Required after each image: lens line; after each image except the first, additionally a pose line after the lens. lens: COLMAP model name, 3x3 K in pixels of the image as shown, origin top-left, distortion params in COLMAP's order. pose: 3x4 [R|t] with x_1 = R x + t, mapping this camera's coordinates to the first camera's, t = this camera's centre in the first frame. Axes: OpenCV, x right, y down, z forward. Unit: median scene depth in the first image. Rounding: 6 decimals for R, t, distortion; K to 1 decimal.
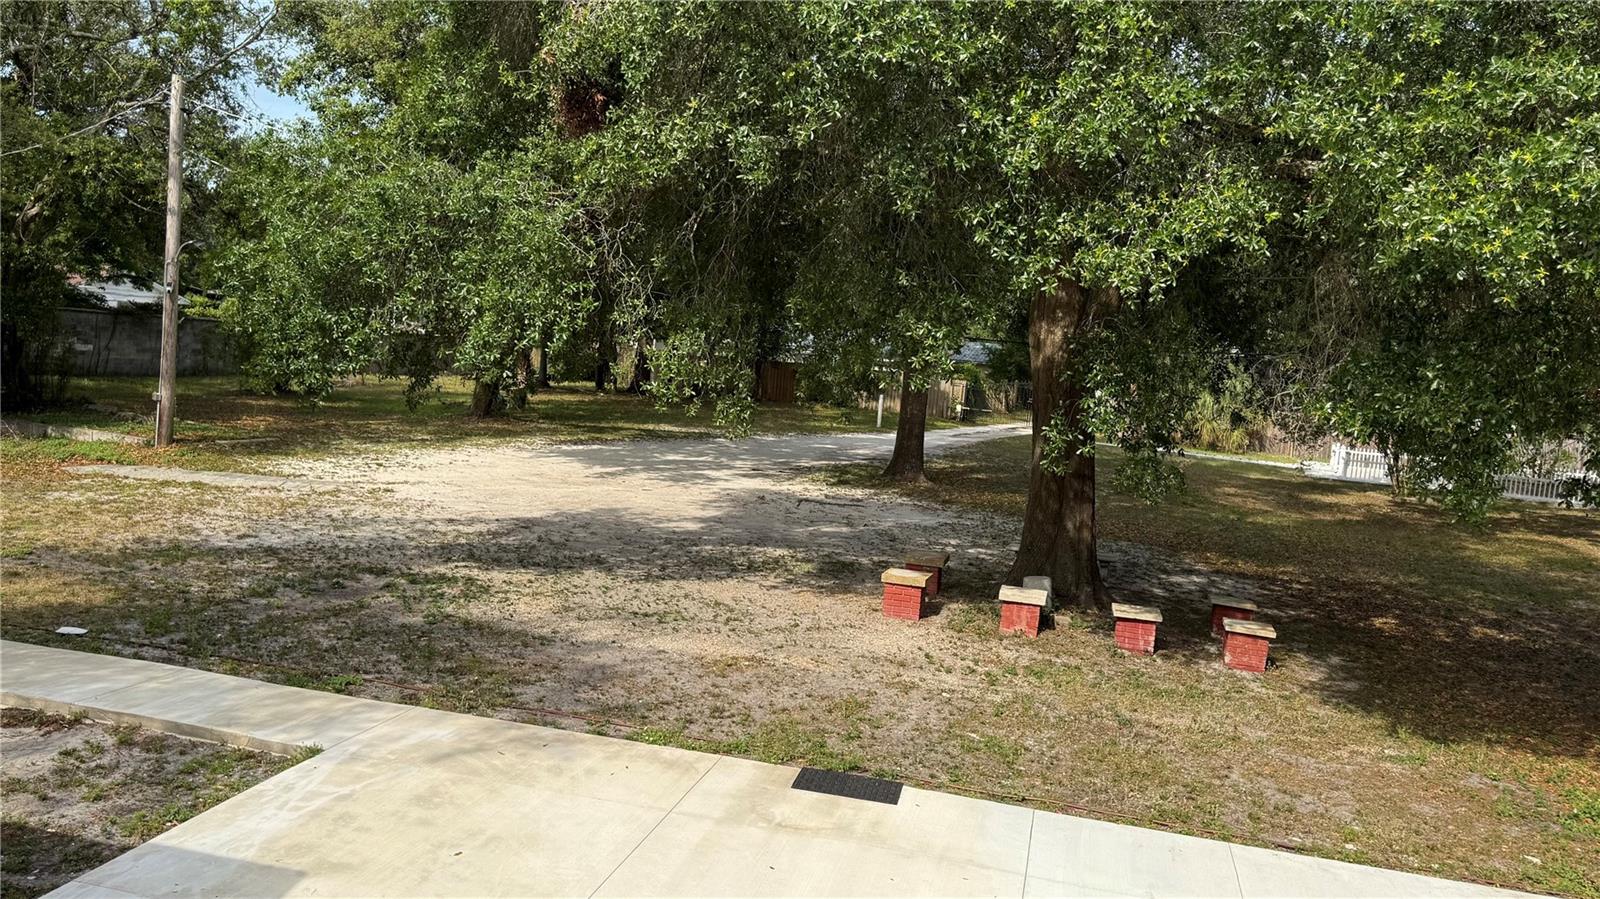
lens RADIAL K [[1263.2, 0, 800.0], [0, 1263.2, 449.5], [0, 0, 1]] dist [0.129021, -0.215037]
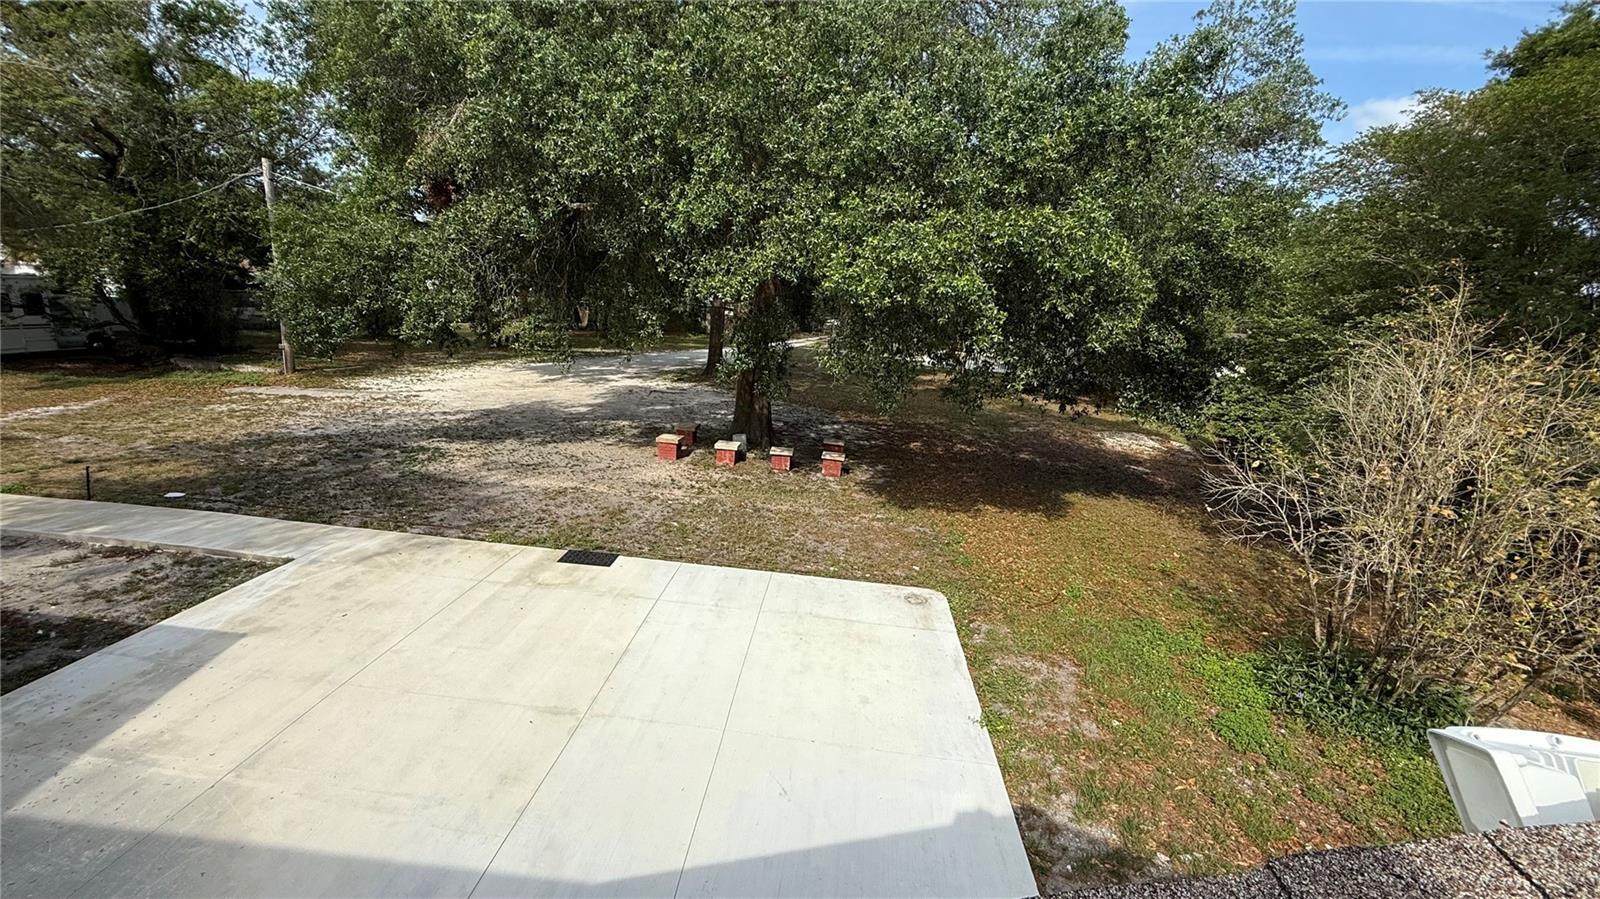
lens RADIAL K [[637.0, 0, 800.0], [0, 637.0, 449.5], [0, 0, 1]] dist [-0.000426, 0.000132]
pose [[0.990311, -0.046398, 0.130886, 0.173565], [0.025297, 0.987036, 0.158493, -0.038392], [-0.136543, -0.153647, 0.978646, 0.004200]]
